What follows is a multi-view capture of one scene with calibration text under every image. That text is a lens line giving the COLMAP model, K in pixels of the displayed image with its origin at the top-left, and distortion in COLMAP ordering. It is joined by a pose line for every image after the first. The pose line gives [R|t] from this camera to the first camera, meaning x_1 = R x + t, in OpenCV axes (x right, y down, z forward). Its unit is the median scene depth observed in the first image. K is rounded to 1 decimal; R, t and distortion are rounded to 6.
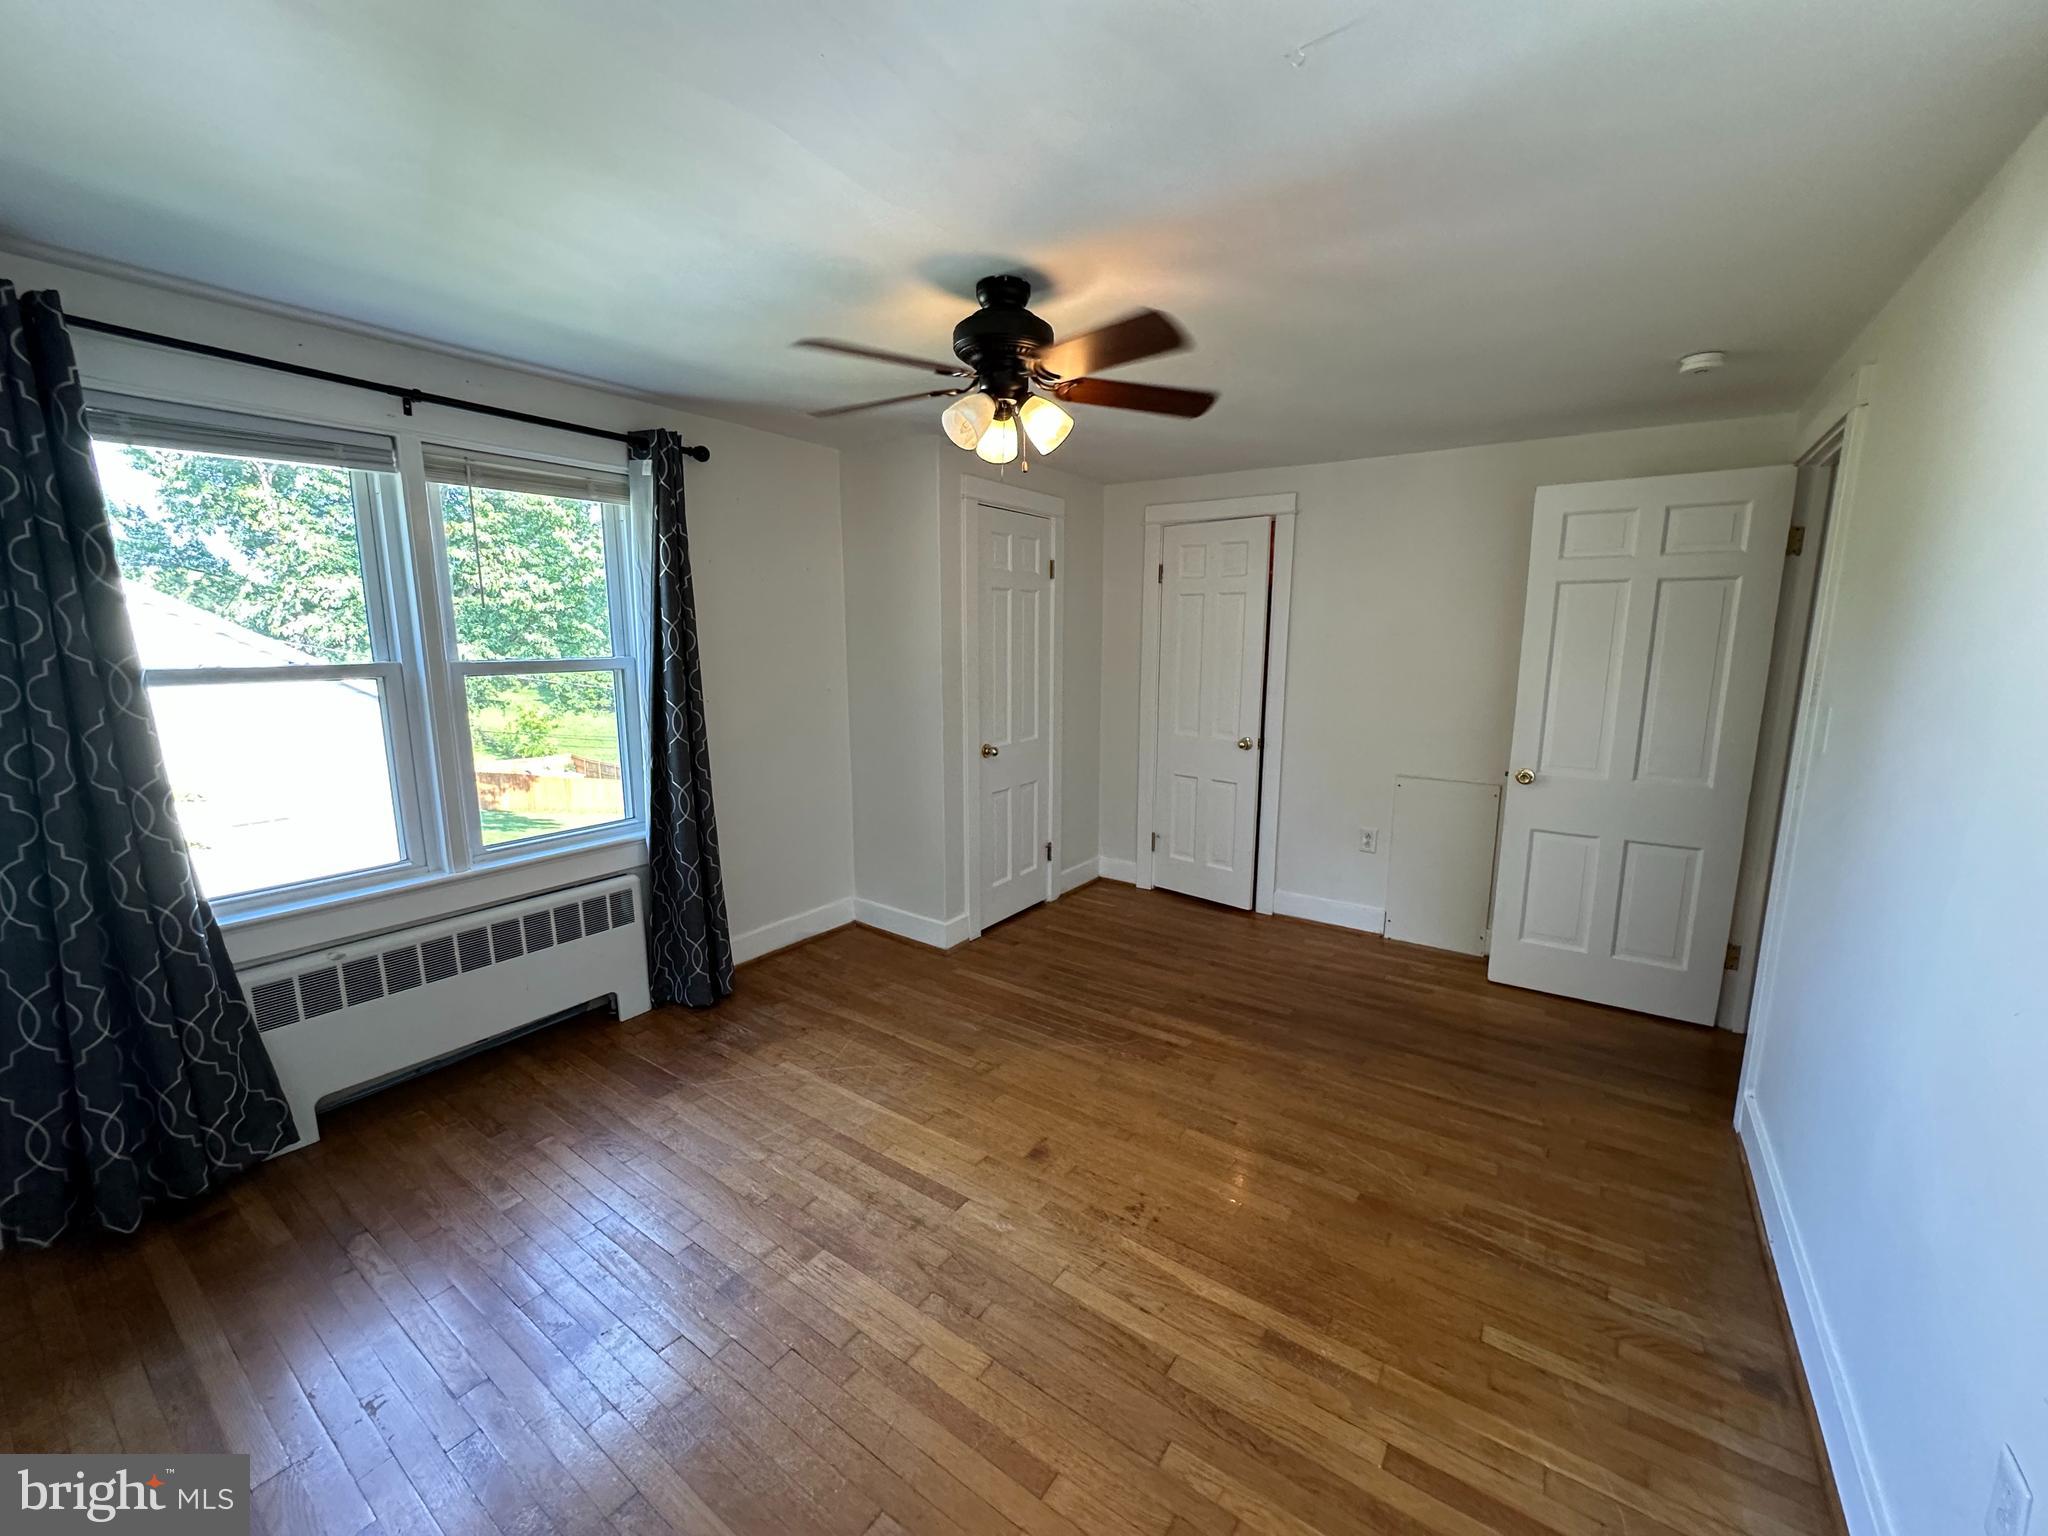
lens RADIAL K [[813.9, 0, 1023.6], [0, 813.9, 771.5], [0, 0, 1]] dist [-0.006719, 0.000565]
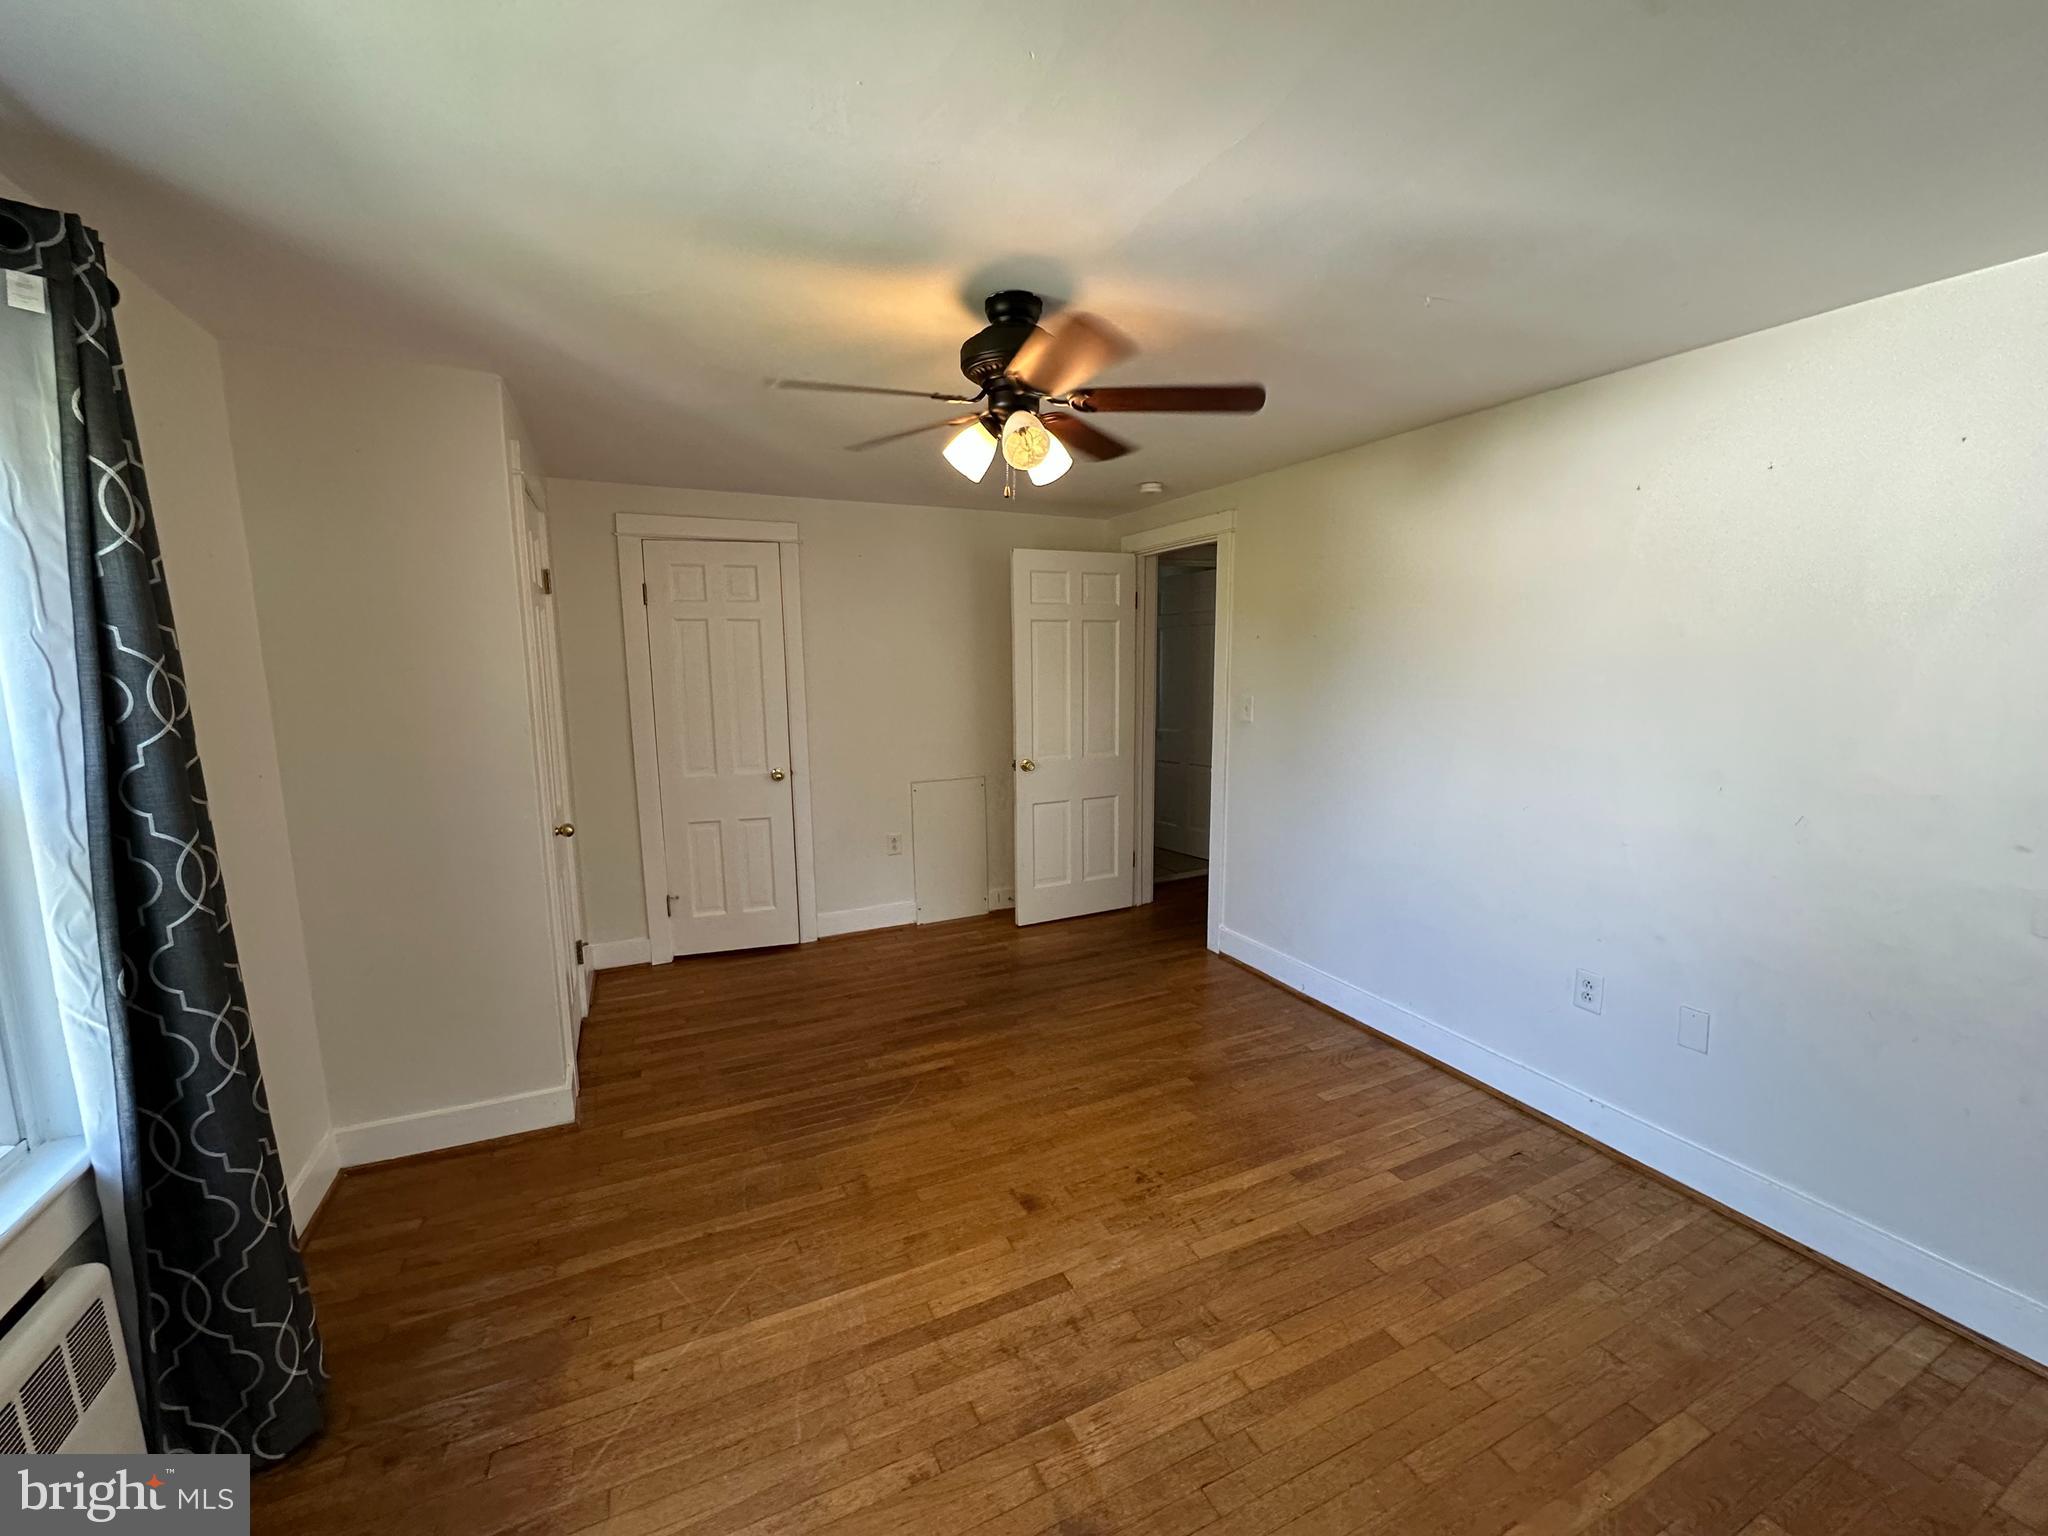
lens RADIAL K [[813.9, 0, 1023.6], [0, 813.9, 771.5], [0, 0, 1]] dist [-0.006719, 0.000565]
pose [[0.493603, -0.132690, 0.859506, -0.589640], [0.157853, 0.985546, 0.061494, -0.073687], [-0.855242, 0.105322, 0.507413, 0.369503]]
